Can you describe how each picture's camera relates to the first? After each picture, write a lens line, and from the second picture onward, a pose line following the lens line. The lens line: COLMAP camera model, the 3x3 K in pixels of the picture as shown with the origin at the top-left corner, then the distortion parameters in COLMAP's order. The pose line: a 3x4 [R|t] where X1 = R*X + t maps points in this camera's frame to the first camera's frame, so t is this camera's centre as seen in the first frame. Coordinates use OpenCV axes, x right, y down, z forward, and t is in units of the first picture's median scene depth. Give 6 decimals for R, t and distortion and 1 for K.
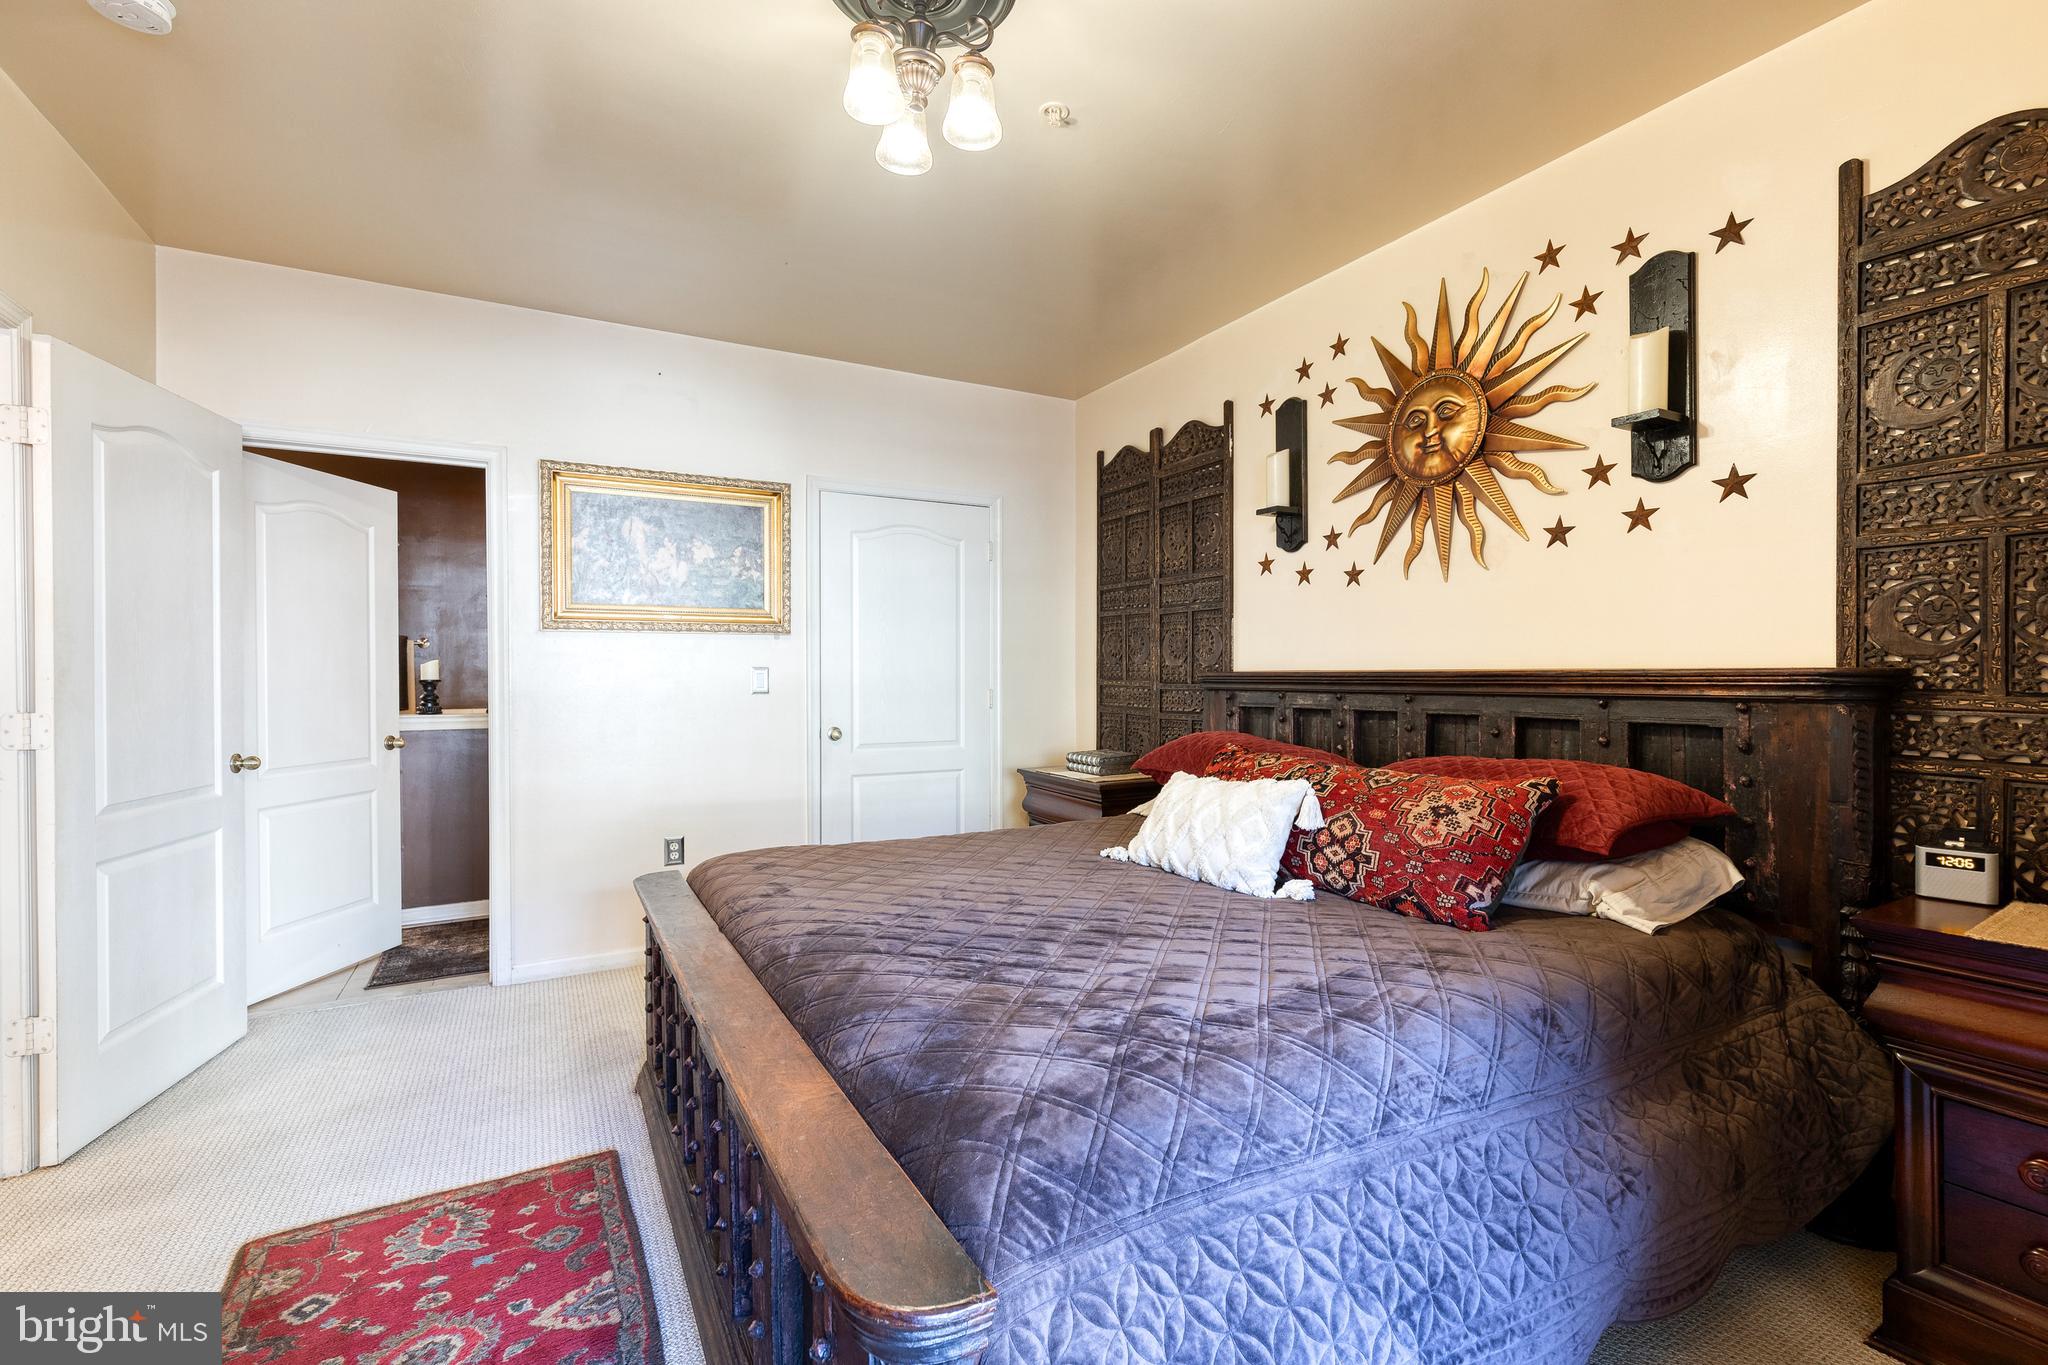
lens RADIAL K [[918.8, 0, 1016.9], [0, 918.8, 675.5], [0, 0, 1]] dist [0.007008, -0.000353]
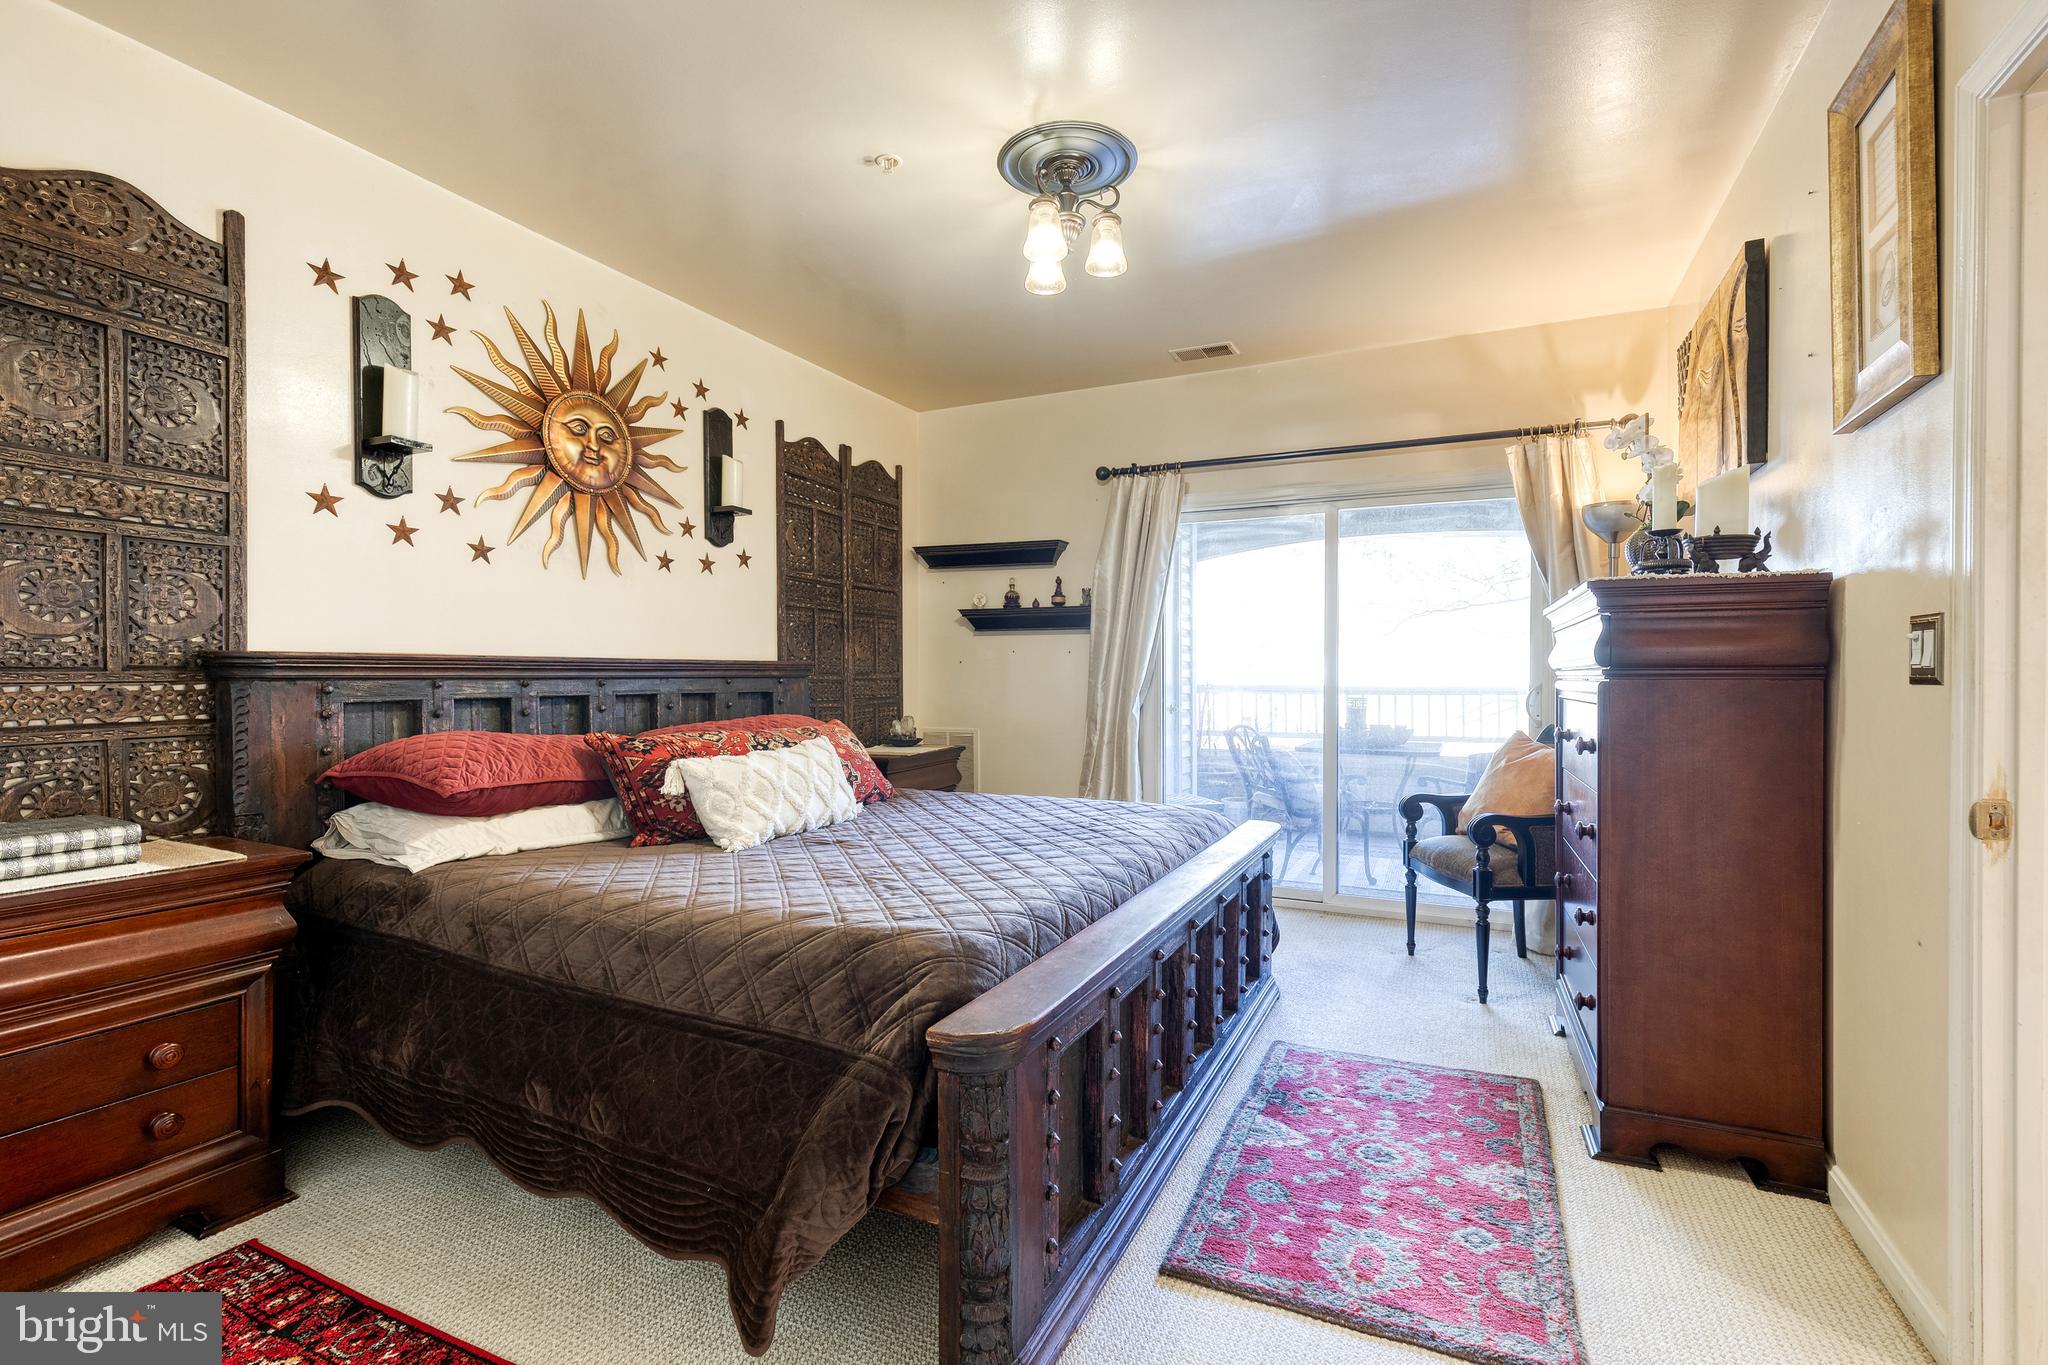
lens RADIAL K [[918.8, 0, 1035.4], [0, 918.8, 685.4], [0, 0, 1]] dist [0.007008, -0.000353]
pose [[-0.602977, -0.022338, 0.797446, -0.832579], [-0.012008, 0.999749, 0.018925, 0.001627], [-0.797668, 0.001836, -0.603094, 1.318992]]
